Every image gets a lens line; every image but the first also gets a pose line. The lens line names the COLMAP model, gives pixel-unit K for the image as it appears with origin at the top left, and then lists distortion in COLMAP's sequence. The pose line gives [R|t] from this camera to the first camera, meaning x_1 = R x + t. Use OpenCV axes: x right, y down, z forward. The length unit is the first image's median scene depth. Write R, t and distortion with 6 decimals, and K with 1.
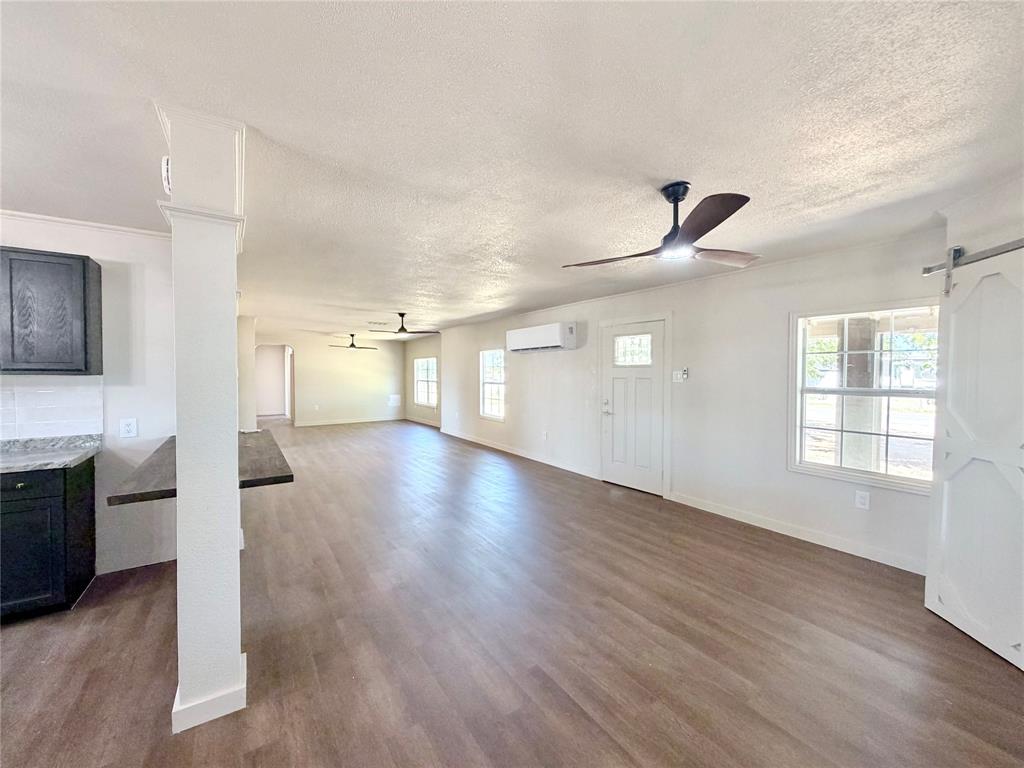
lens RADIAL K [[408.8, 0, 507.8], [0, 408.8, 382.1], [0, 0, 1]] dist [0.000291, -0.000056]
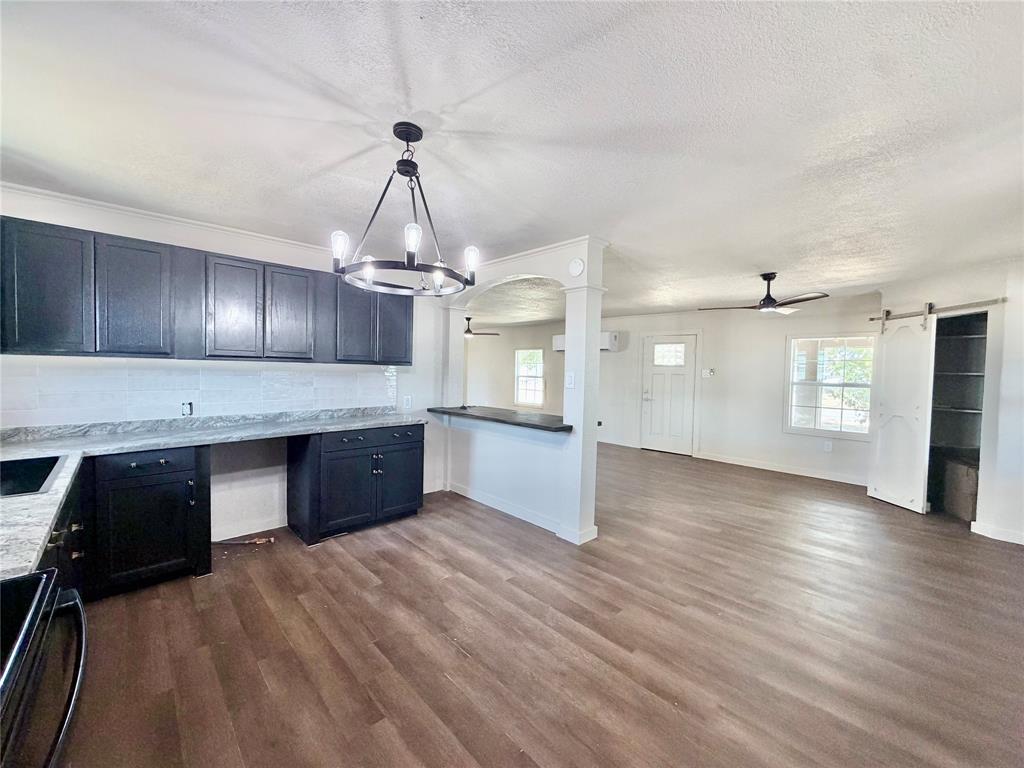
lens RADIAL K [[408.8, 0, 507.8], [0, 408.8, 382.1], [0, 0, 1]] dist [0.000291, -0.000056]
pose [[0.985137, 0.013317, 0.171255, -0.653975], [-0.015234, 0.999835, 0.009881, 0.016215], [-0.171095, -0.012343, 0.985177, -0.398758]]
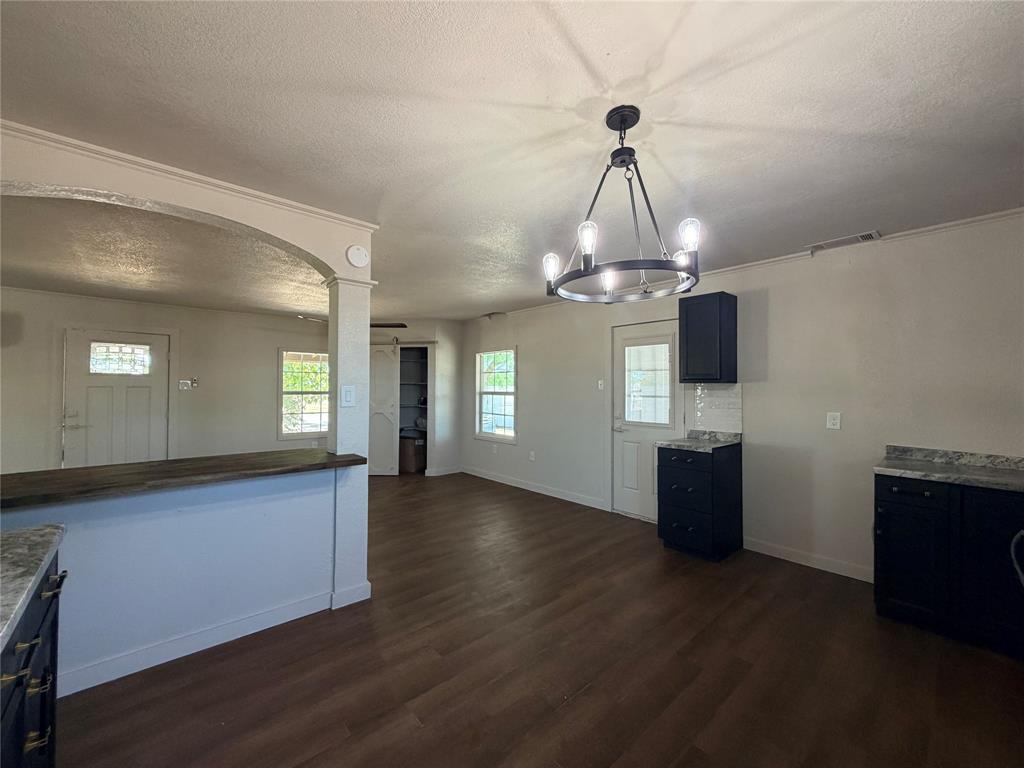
lens RADIAL K [[408.8, 0, 507.8], [0, 408.8, 382.1], [0, 0, 1]] dist [0.000291, -0.000056]
pose [[-0.142278, 0.010519, 0.989771, -1.094931], [0.017555, 0.999813, -0.008102, 0.004295], [-0.989671, 0.016223, -0.142436, 0.287140]]
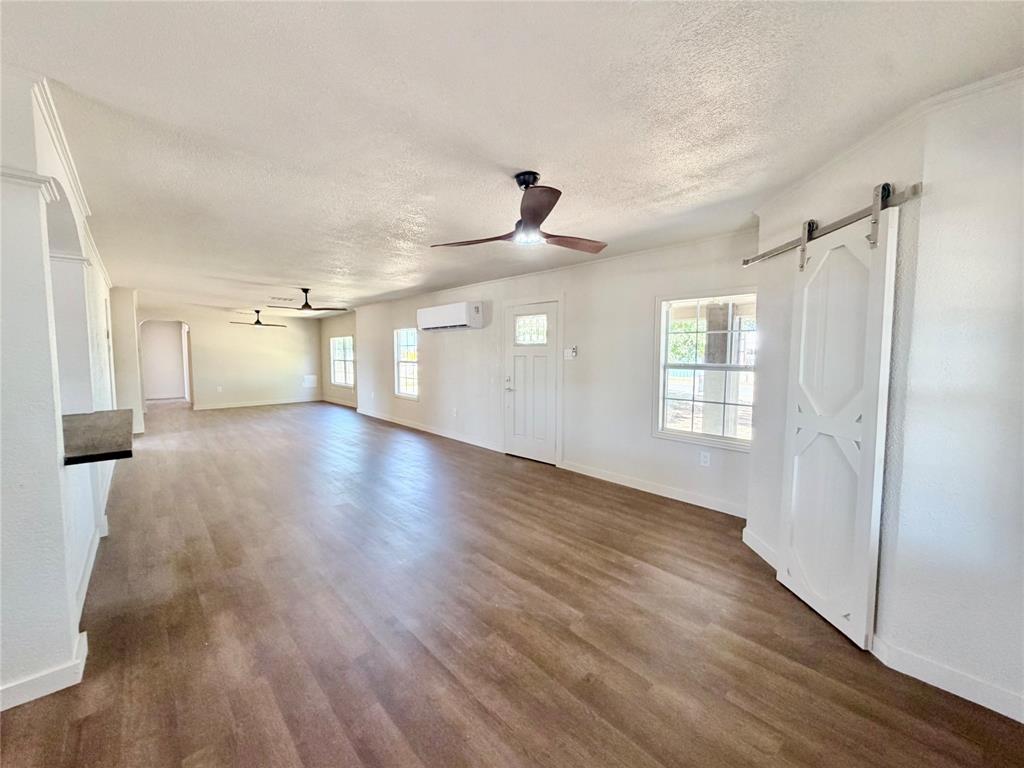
lens RADIAL K [[408.8, 0, 507.8], [0, 408.8, 382.1], [0, 0, 1]] dist [0.000291, -0.000056]
pose [[0.988087, -0.009021, 0.153631, 0.111463], [0.001771, 0.998881, 0.047260, 0.009859], [-0.153885, -0.046425, 0.986998, -0.050557]]
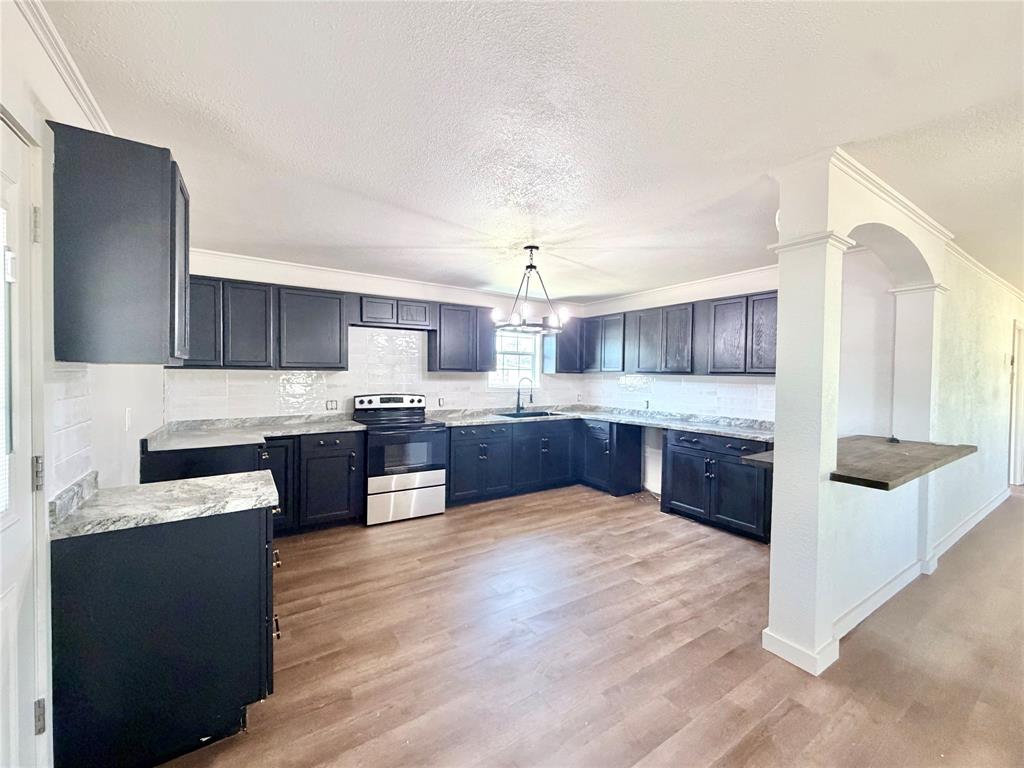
lens RADIAL K [[408.8, 0, 507.8], [0, 408.8, 382.1], [0, 0, 1]] dist [0.000291, -0.000056]
pose [[-0.009718, 0.018051, -0.999790, 0.212180], [-0.033960, 0.999254, 0.018371, 0.004026], [0.999376, 0.034131, -0.009098, 0.068931]]
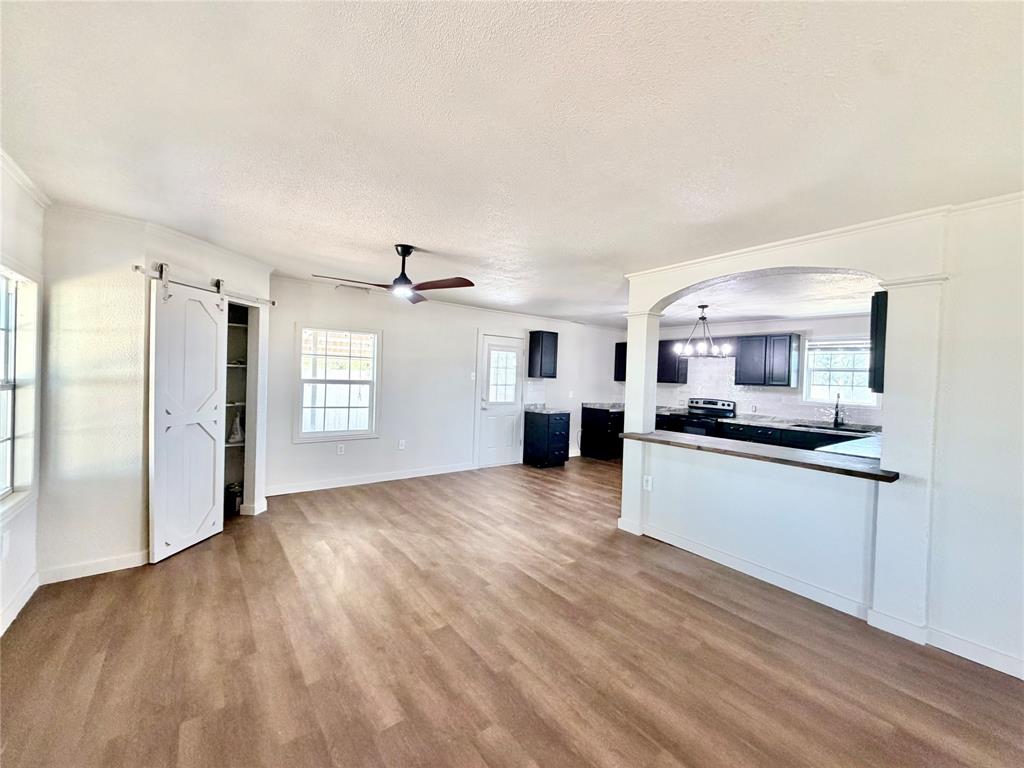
lens RADIAL K [[408.8, 0, 507.8], [0, 408.8, 382.1], [0, 0, 1]] dist [0.000291, -0.000056]
pose [[-0.997131, -0.036386, -0.066382, 0.072347], [-0.038774, 0.998633, 0.035044, -0.033119], [0.065016, 0.037517, -0.997179, 1.482392]]
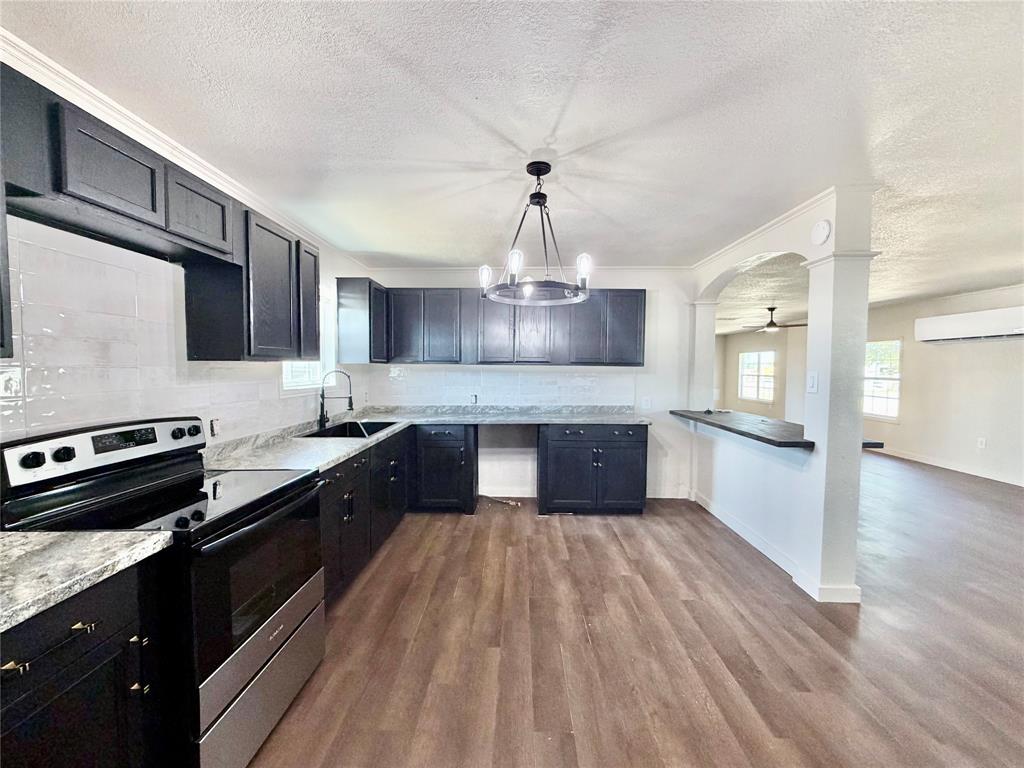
lens RADIAL K [[408.8, 0, 507.8], [0, 408.8, 382.1], [0, 0, 1]] dist [0.000291, -0.000056]
pose [[0.819309, 0.024659, -0.572822, -0.392359], [-0.017352, 0.999683, 0.018216, 0.014988], [0.573090, -0.004984, 0.819477, -0.391228]]
